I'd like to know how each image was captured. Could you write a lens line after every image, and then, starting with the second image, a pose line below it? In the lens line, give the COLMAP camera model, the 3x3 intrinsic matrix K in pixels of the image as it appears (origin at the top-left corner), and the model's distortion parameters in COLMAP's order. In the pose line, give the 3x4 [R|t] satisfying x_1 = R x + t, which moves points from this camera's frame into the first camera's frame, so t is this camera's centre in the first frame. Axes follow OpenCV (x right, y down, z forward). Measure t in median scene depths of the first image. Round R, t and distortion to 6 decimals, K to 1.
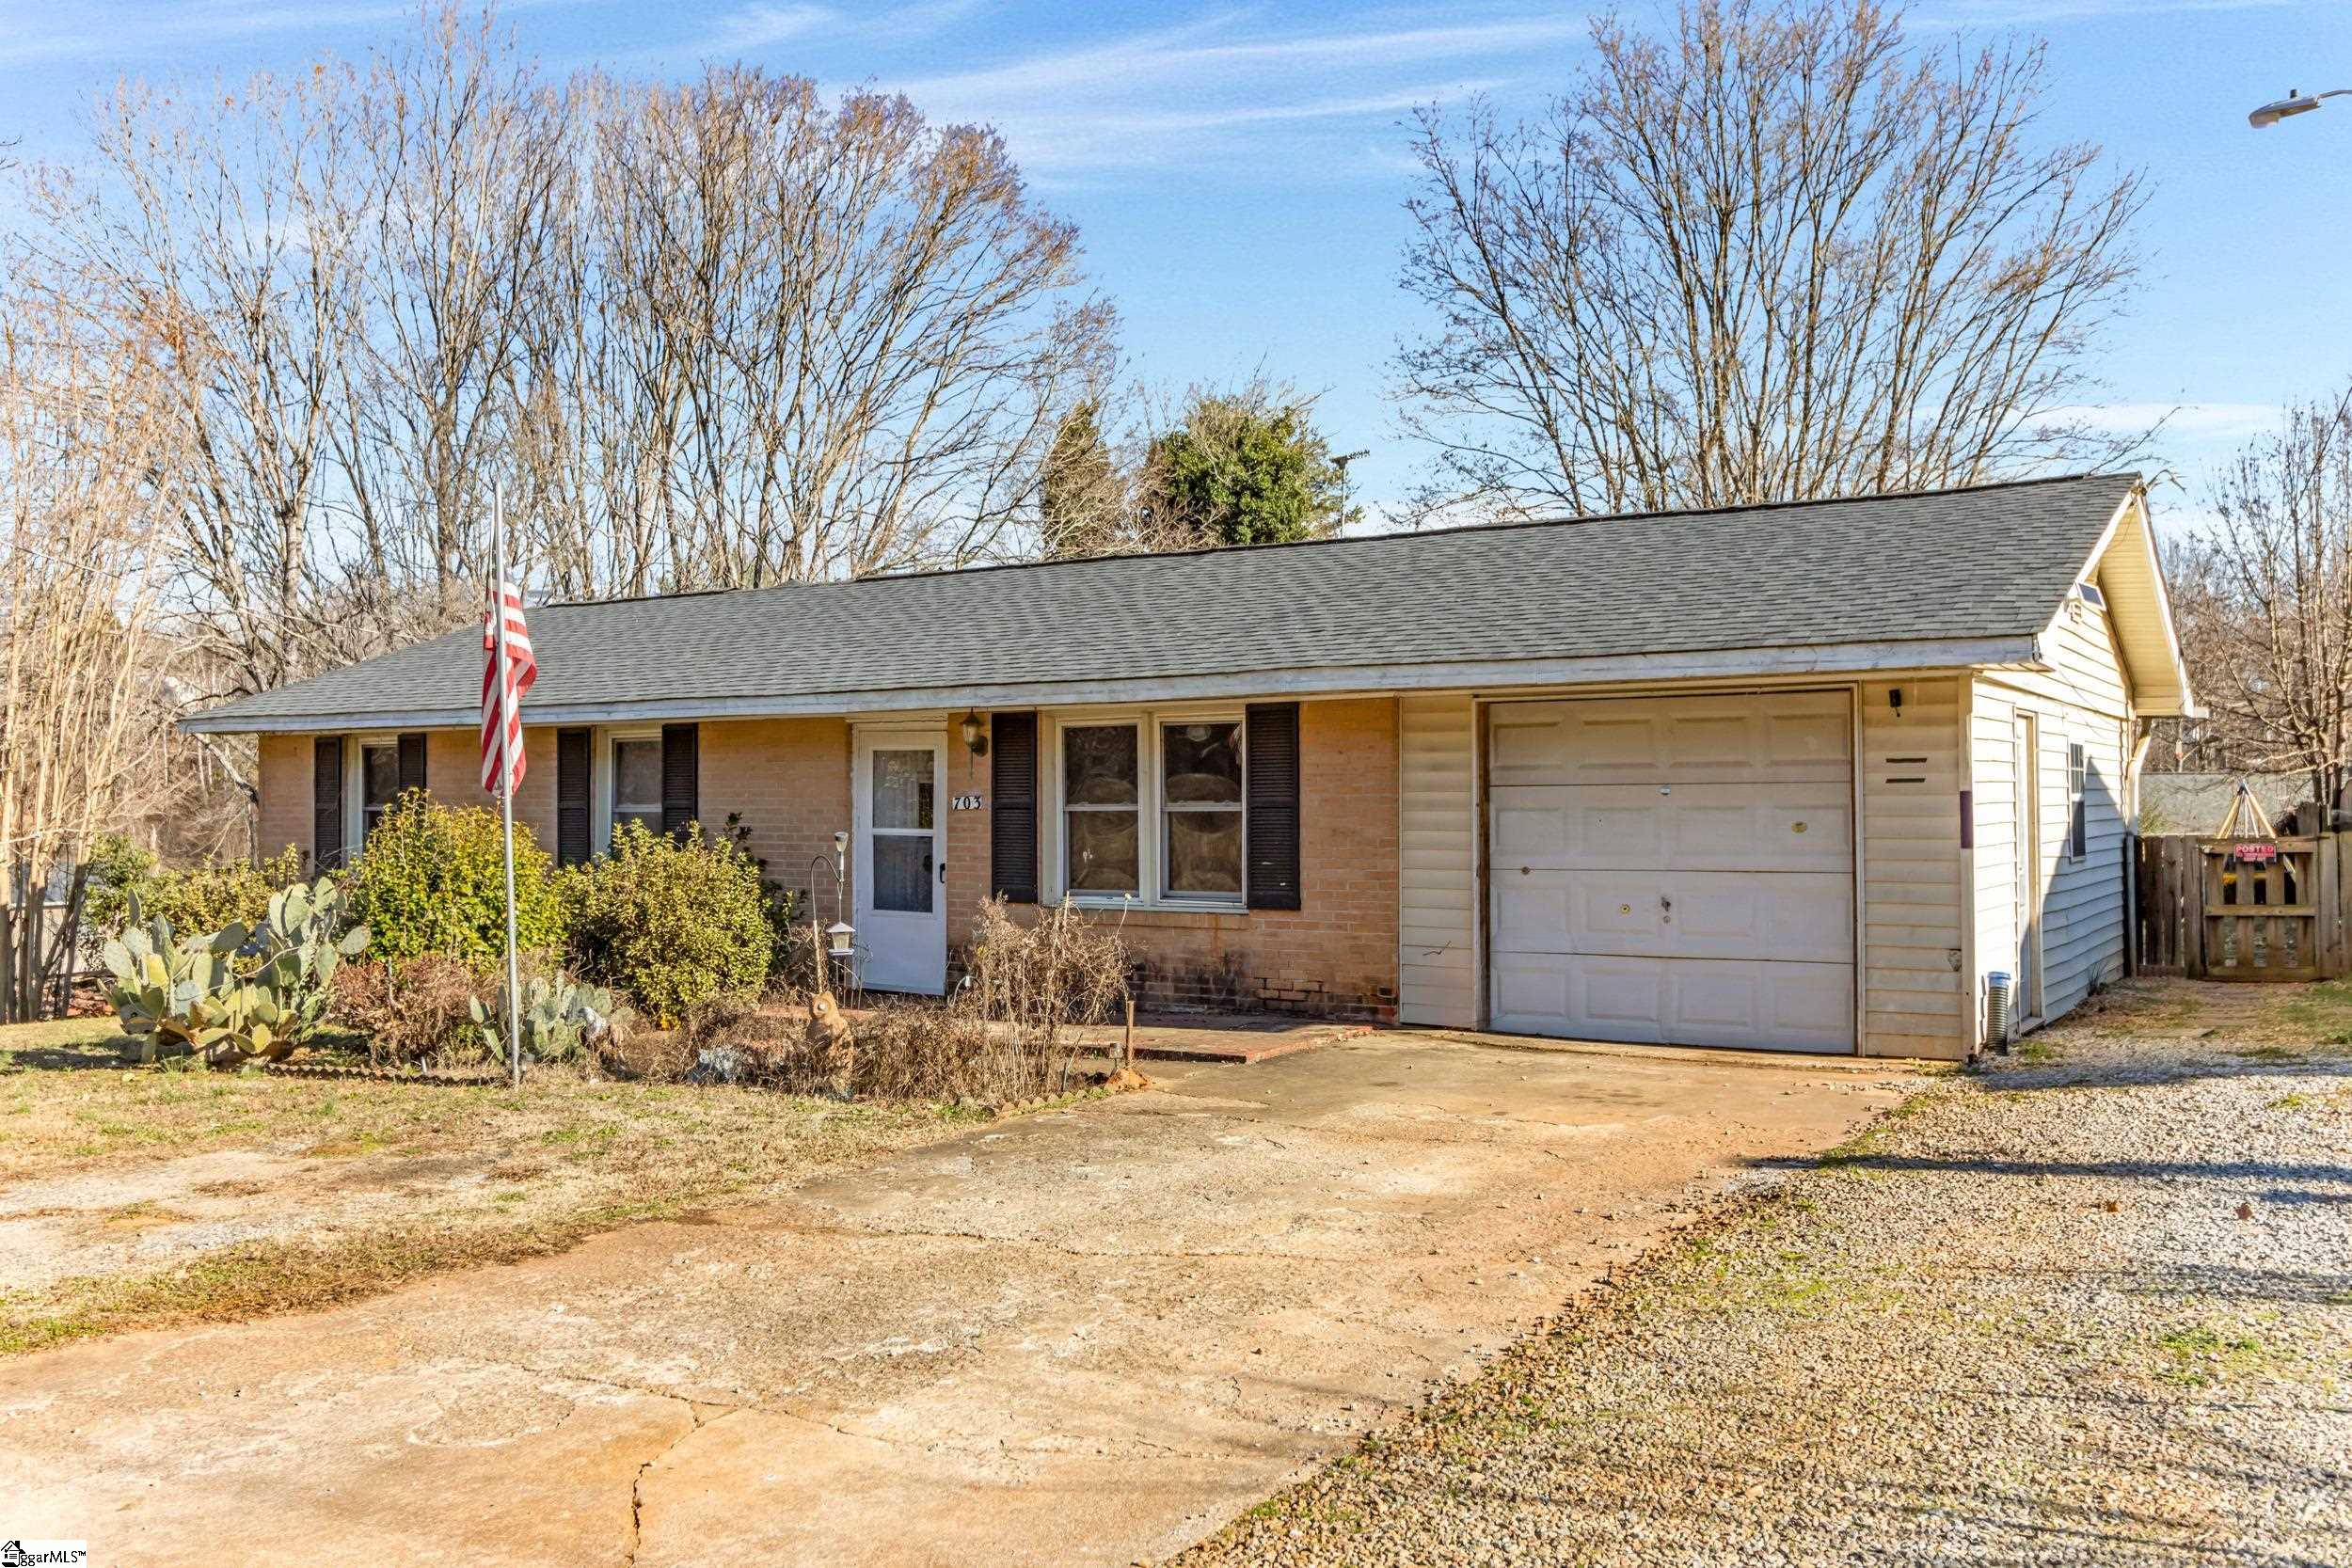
lens RADIAL K [[1944.8, 0, 1176.0], [0, 1944.8, 784.0], [0, 0, 1]] dist [-0.000946, -0.001148]
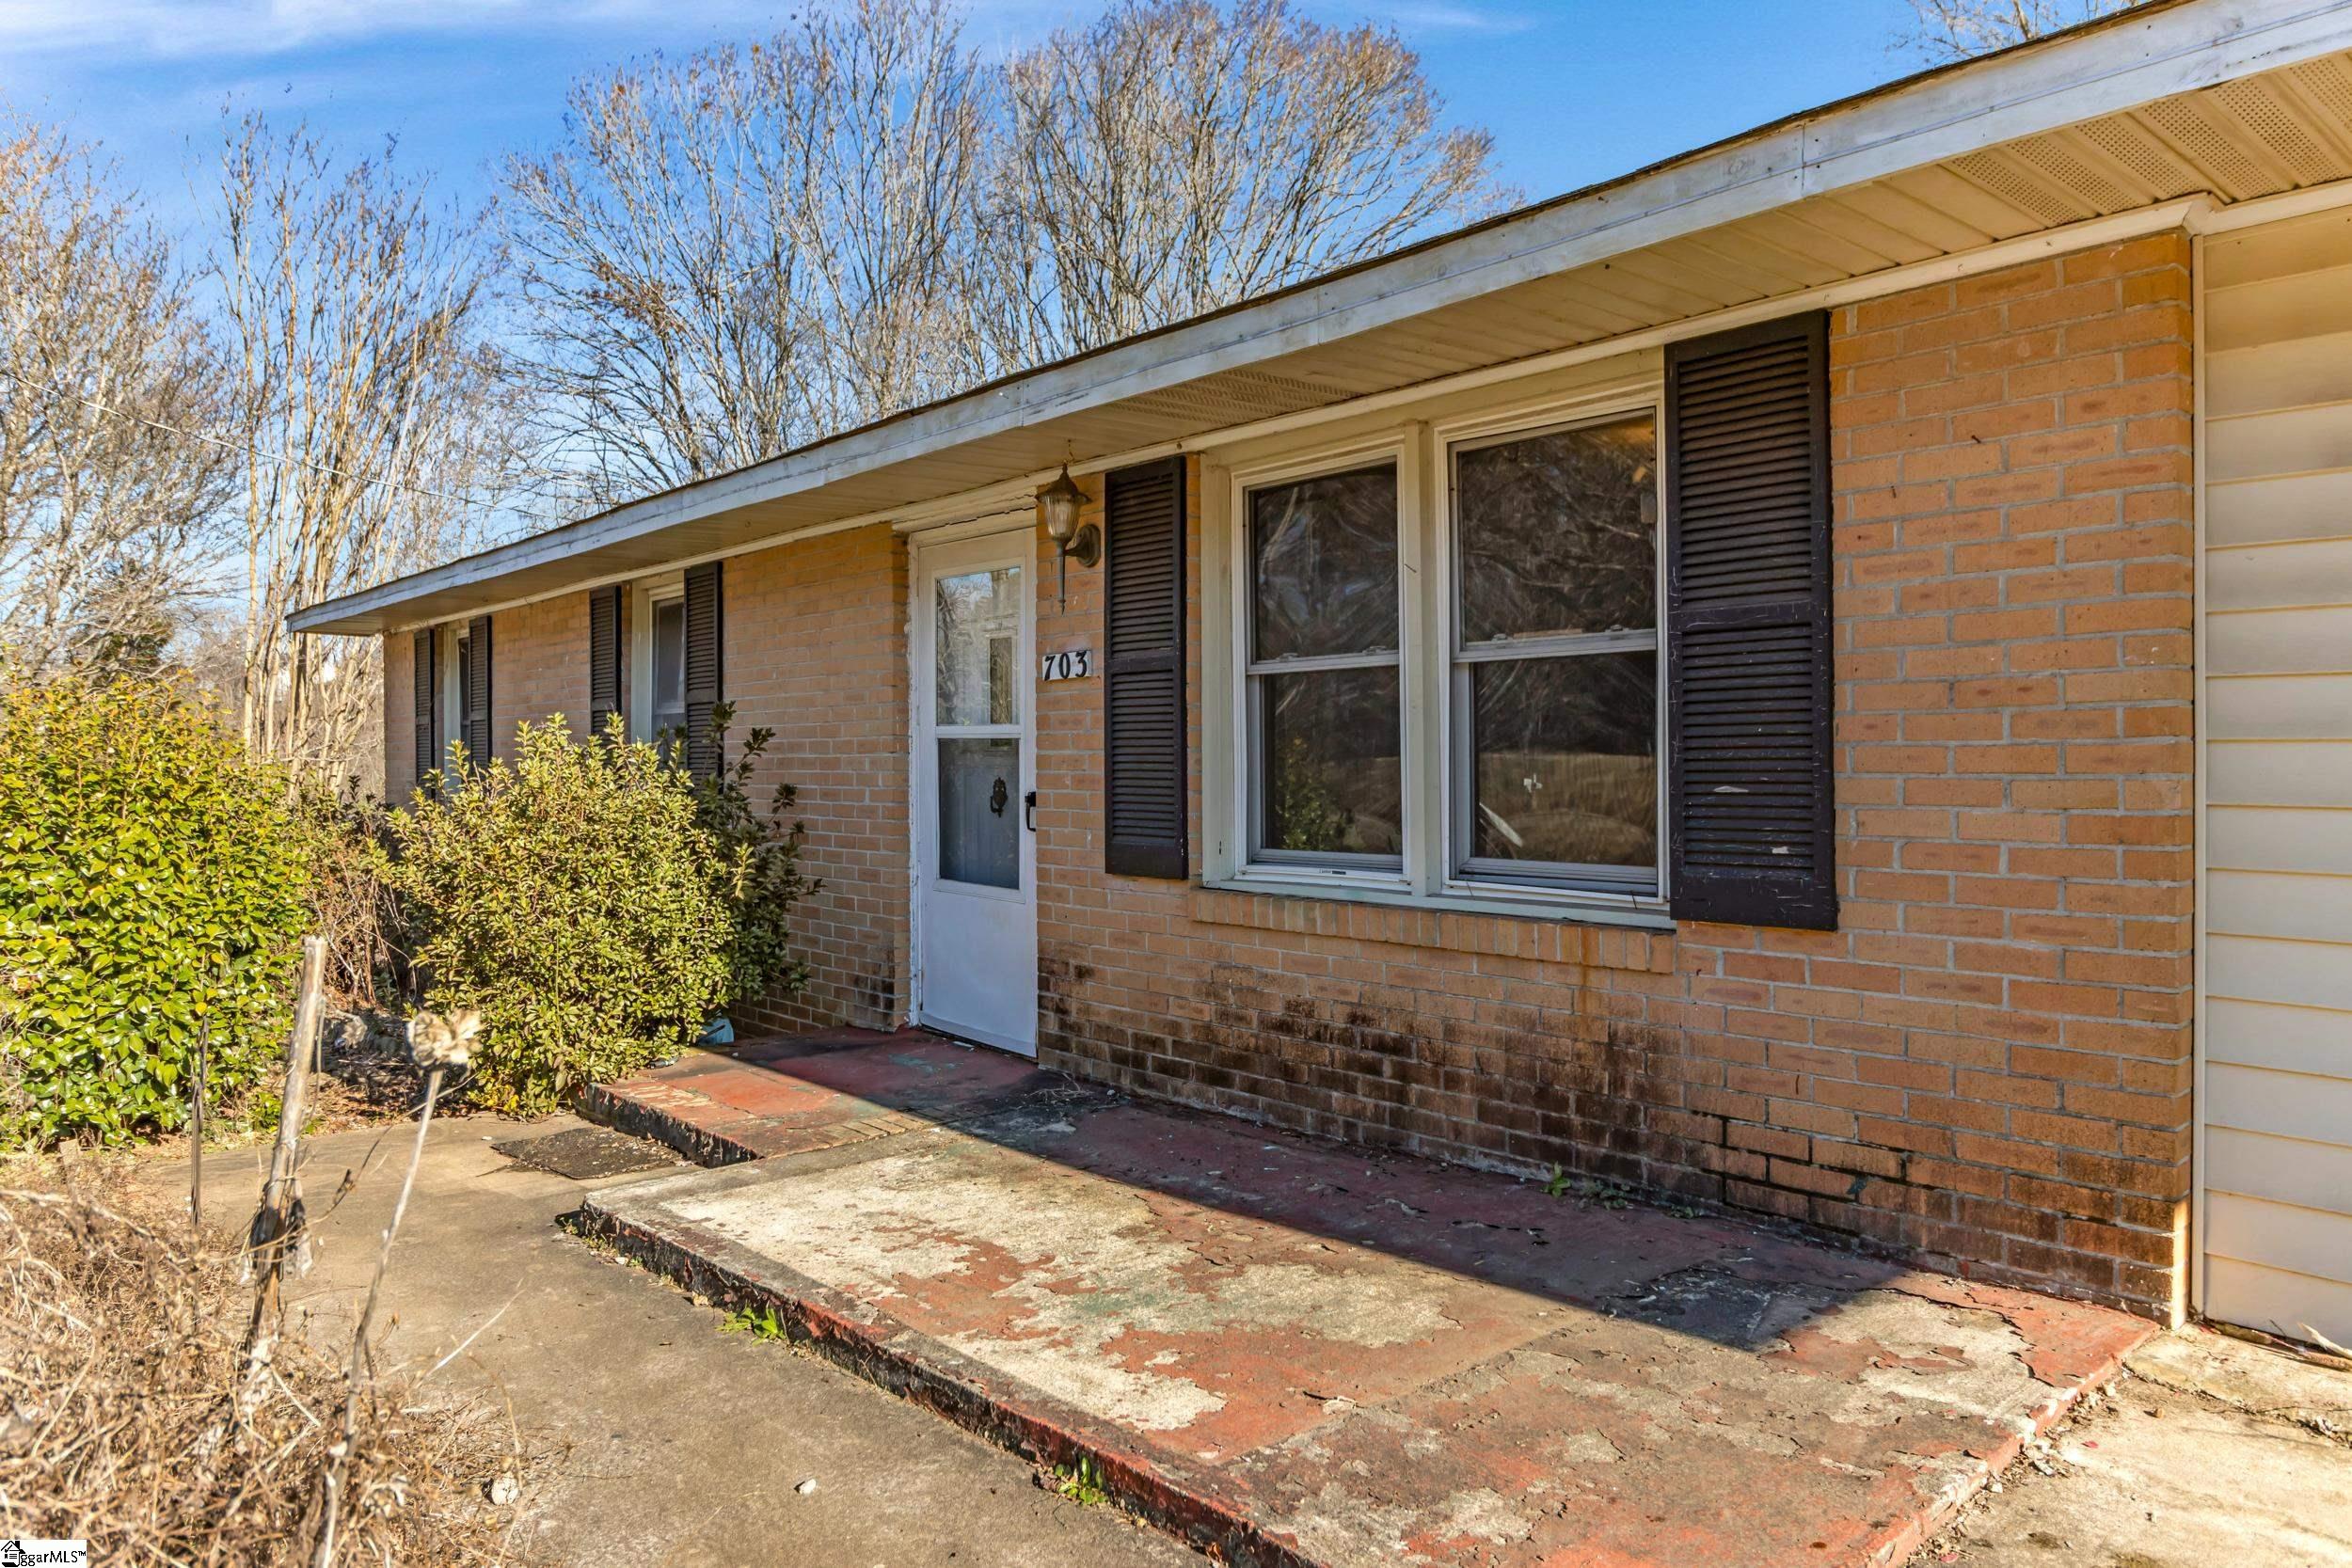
lens RADIAL K [[1550.9, 0, 1176.0], [0, 1550.9, 784.0], [0, 0, 1]] dist [-0.024400, 0.000364]
pose [[0.960566, -0.003152, -0.278033, 0.026734], [0.013119, 0.999336, 0.033993, 0.027376], [0.277741, -0.036300, 0.959970, 0.665709]]
